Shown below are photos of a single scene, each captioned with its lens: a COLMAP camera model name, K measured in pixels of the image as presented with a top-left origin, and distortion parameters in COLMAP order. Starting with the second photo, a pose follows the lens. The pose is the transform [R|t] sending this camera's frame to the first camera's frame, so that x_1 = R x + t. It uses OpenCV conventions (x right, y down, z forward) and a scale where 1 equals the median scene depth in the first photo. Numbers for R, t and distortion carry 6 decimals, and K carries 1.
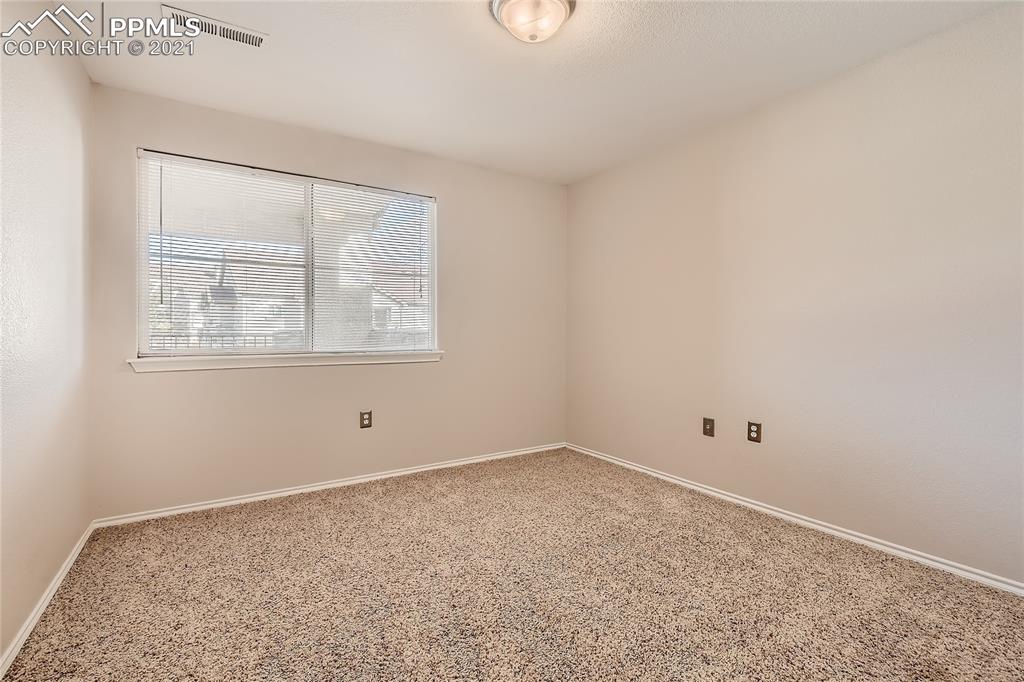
lens RADIAL K [[468.8, 0, 509.4], [0, 468.8, 342.9], [0, 0, 1]] dist [0.017181, -0.013820]
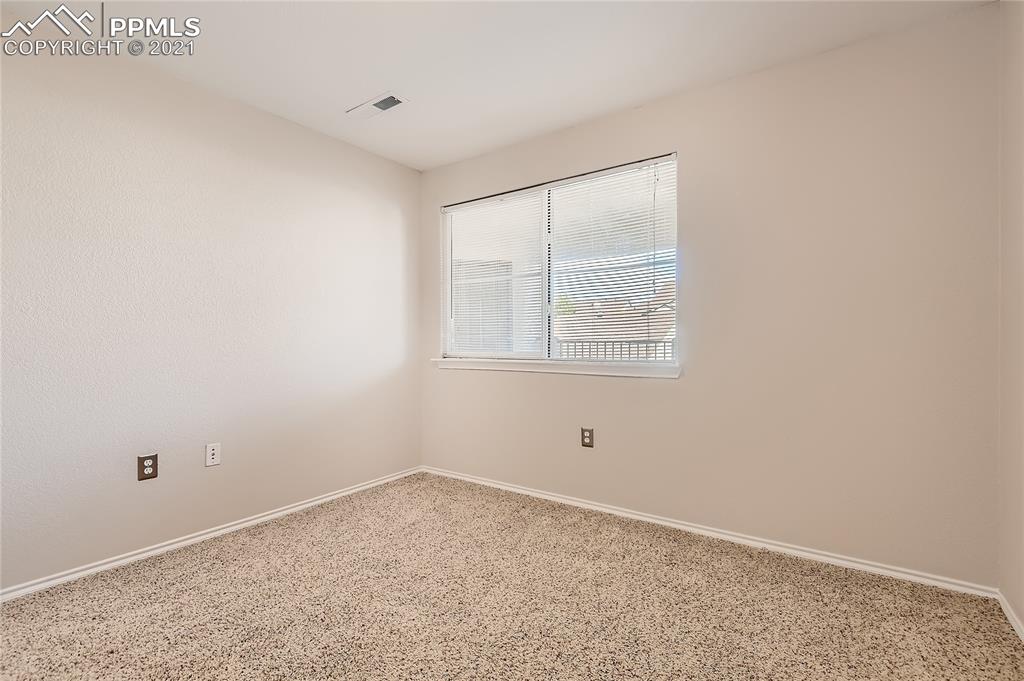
lens RADIAL K [[468.8, 0, 509.4], [0, 468.8, 342.4], [0, 0, 1]] dist [0.017181, -0.013820]
pose [[0.366918, 0.008691, -0.930213, 0.526124], [-0.011366, 0.999924, 0.004859, -0.021963], [0.930184, 0.008790, 0.366989, 0.612210]]
